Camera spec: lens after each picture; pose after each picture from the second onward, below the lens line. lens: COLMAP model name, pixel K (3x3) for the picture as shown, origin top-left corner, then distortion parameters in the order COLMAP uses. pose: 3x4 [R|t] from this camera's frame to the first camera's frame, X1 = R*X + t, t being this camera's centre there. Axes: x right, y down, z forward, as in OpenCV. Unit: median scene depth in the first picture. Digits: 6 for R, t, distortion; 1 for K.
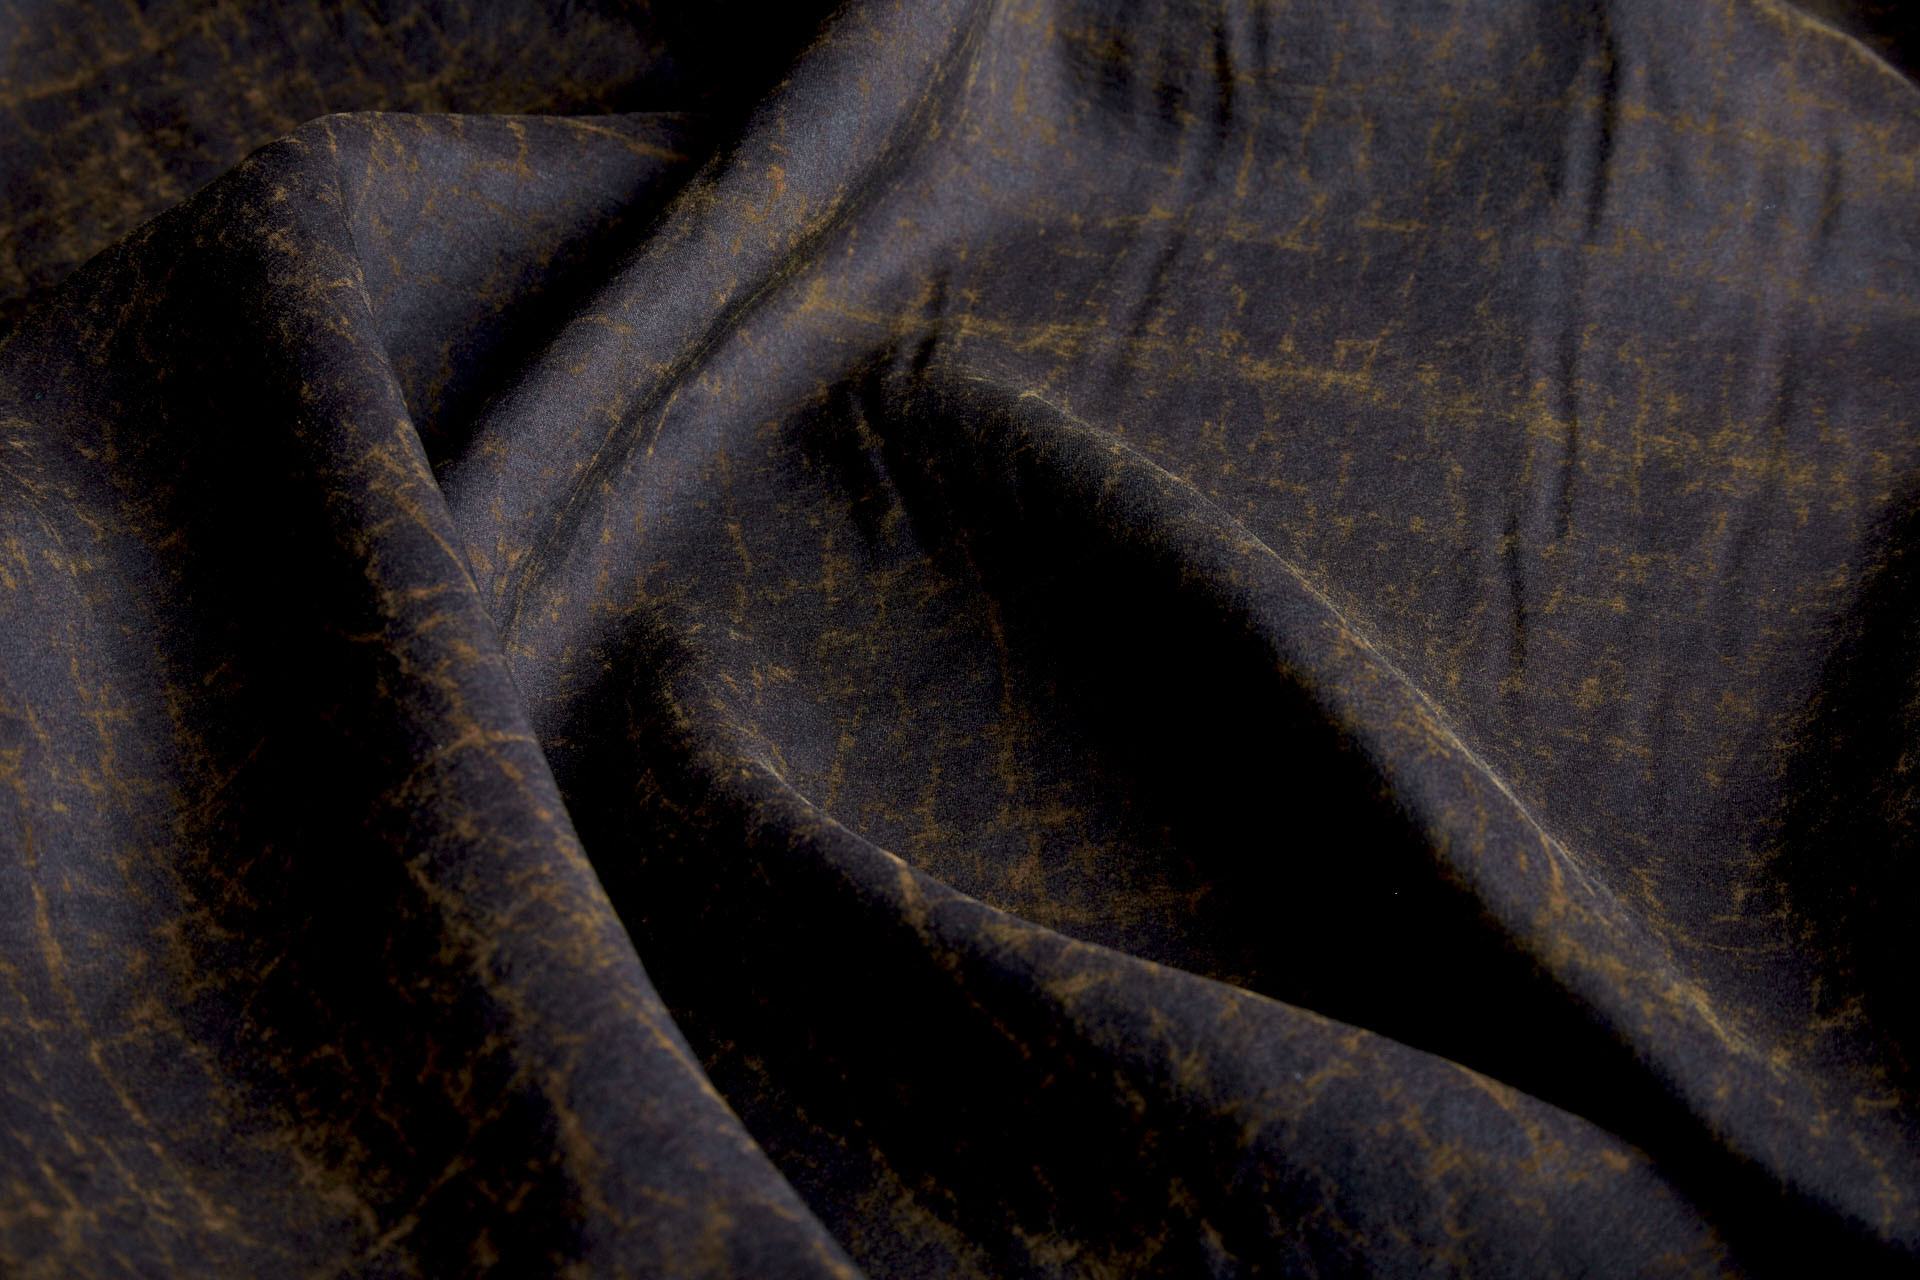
lens RADIAL K [[3588.3, 0, 961.1], [0, 3588.3, 599.8], [0, 0, 1]] dist [-0.186530, -0.162162]
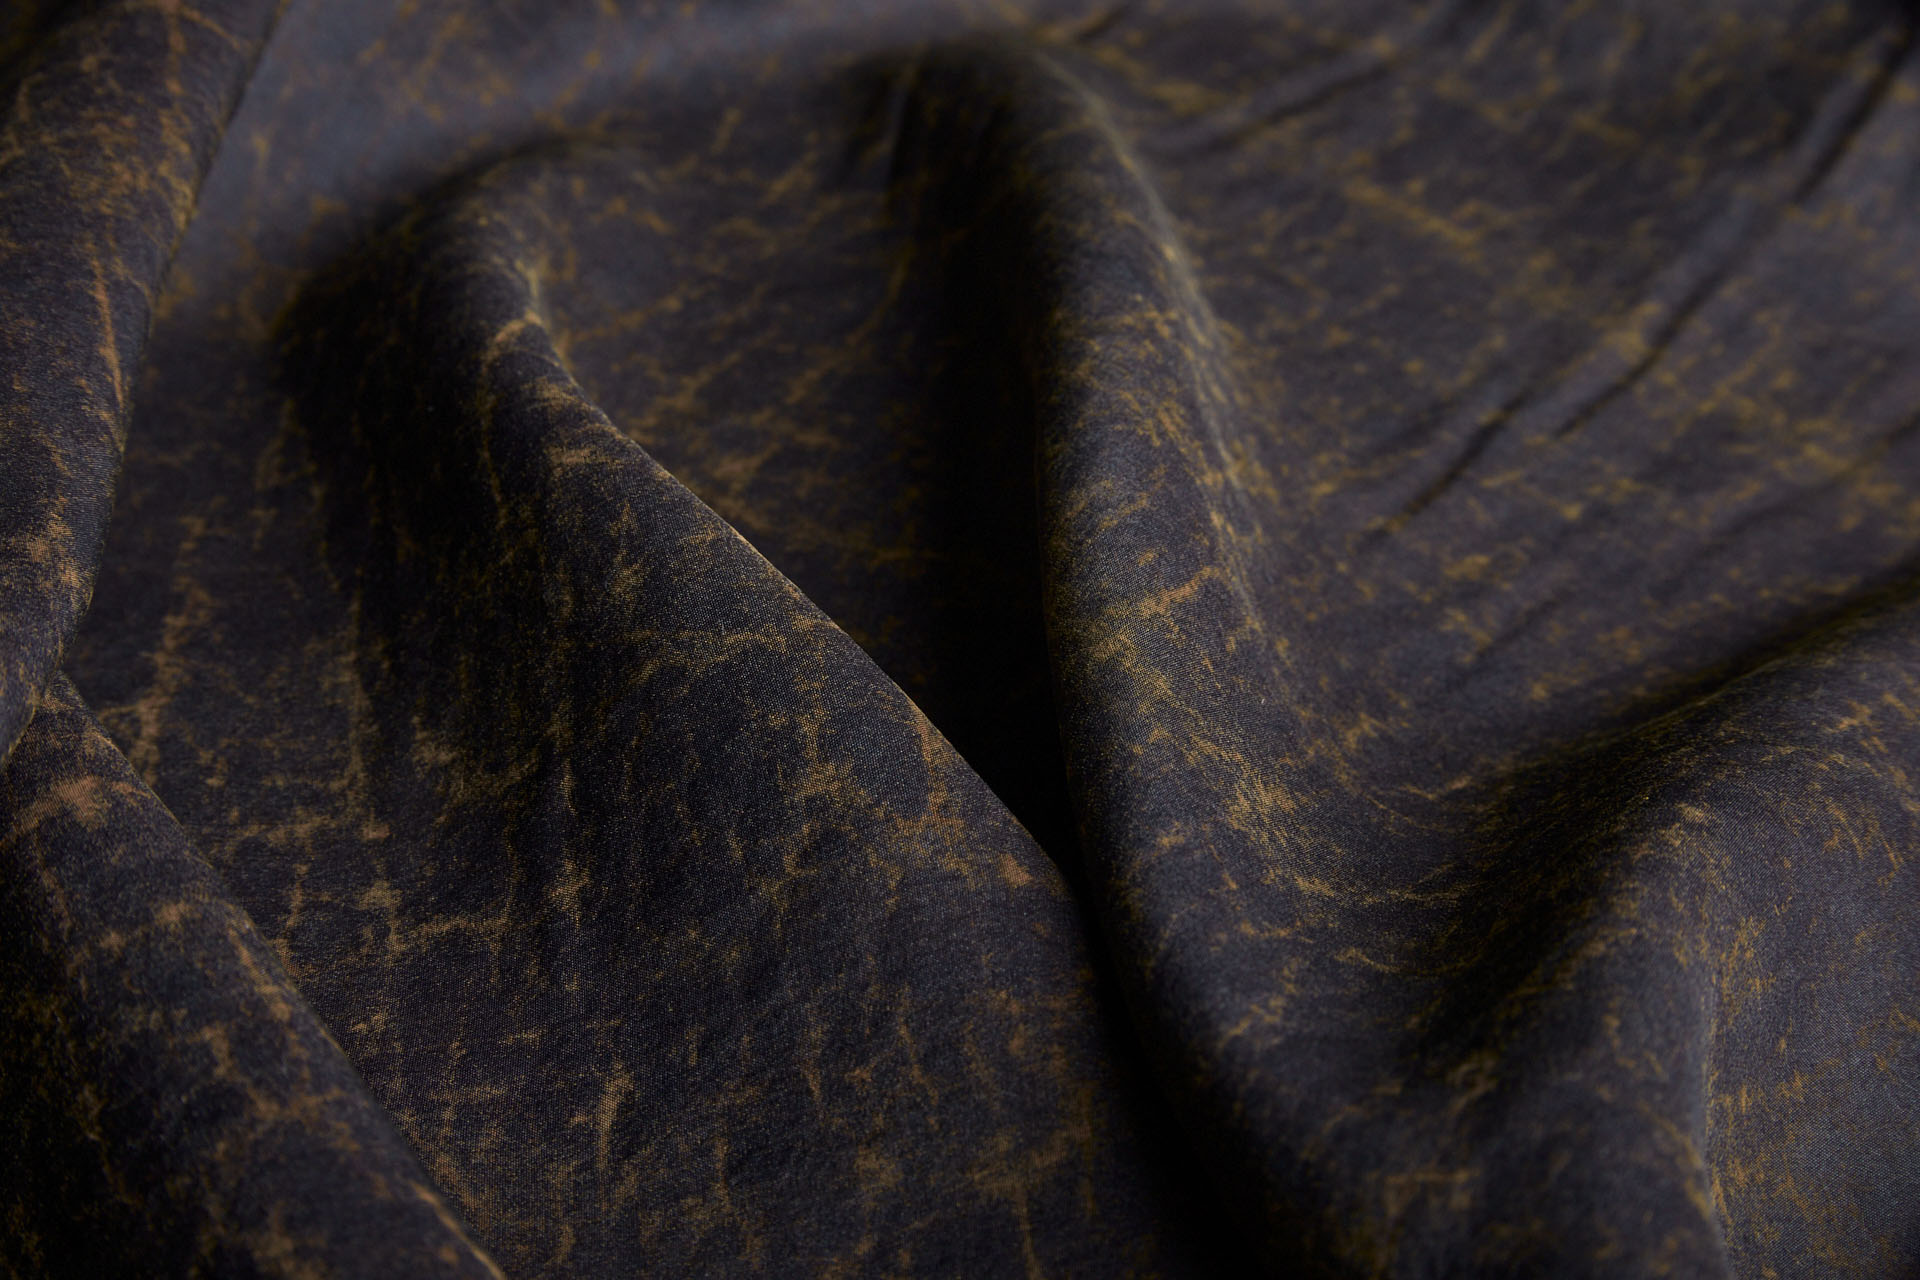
lens RADIAL K [[3418.7, 0, 960.0], [0, 3418.7, 640.0], [0, 0, 1]] dist [-0.232685, -0.067362]
pose [[0.875937, 0.378094, -0.299632, 0.299090], [-0.409967, 0.910772, -0.049220, 0.121482], [0.254287, 0.165953, 0.952784, 0.220888]]
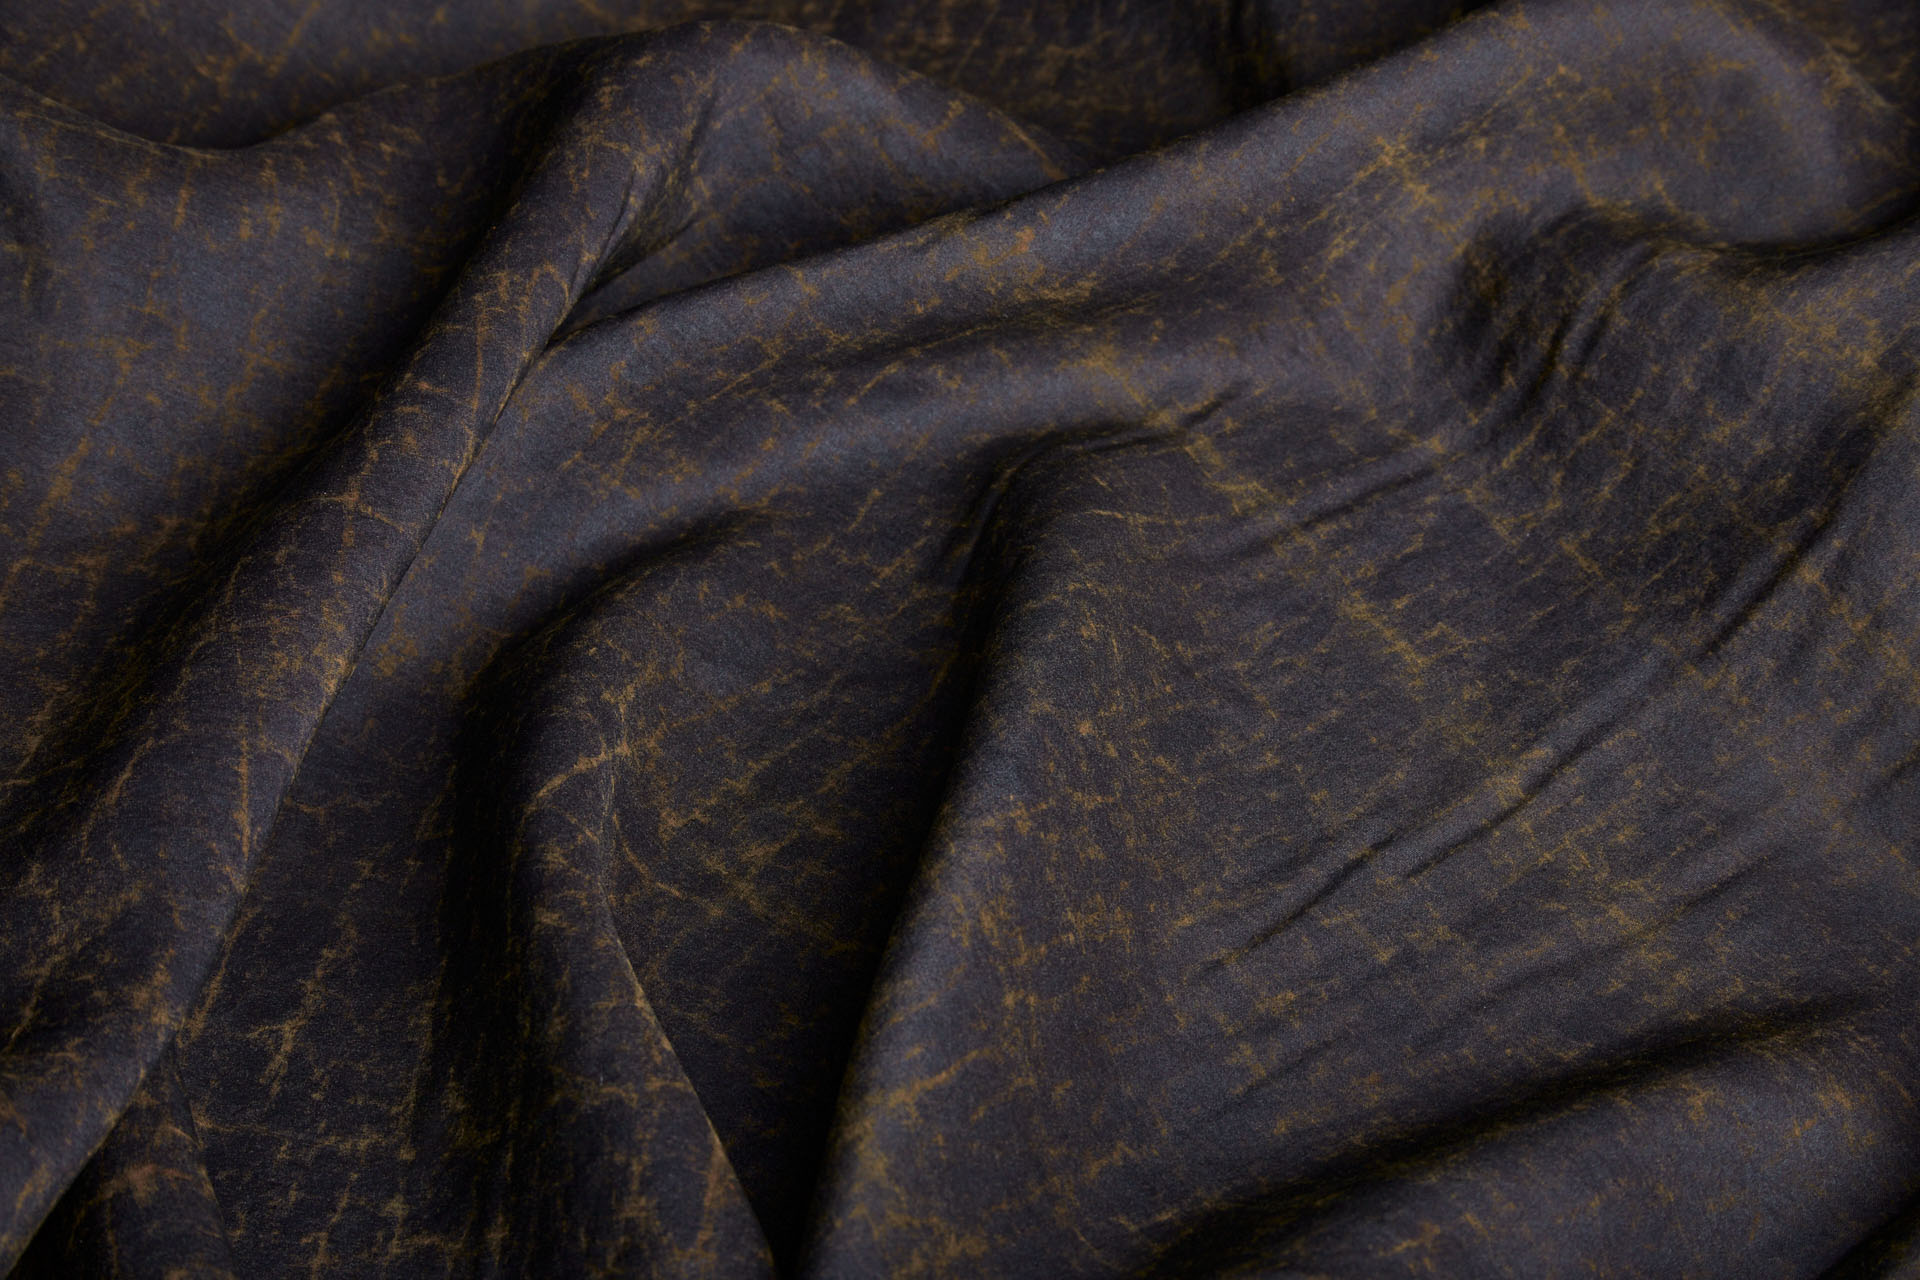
lens RADIAL K [[3431.5, 0, 960.0], [0, 3431.5, 640.0], [0, 0, 1]] dist [-0.177804, 0.122937]
pose [[0.728236, 0.498427, -0.470366, 0.506264], [-0.464801, 0.863569, 0.195469, -0.210779], [0.503620, 0.076279, 0.860551, 0.068793]]
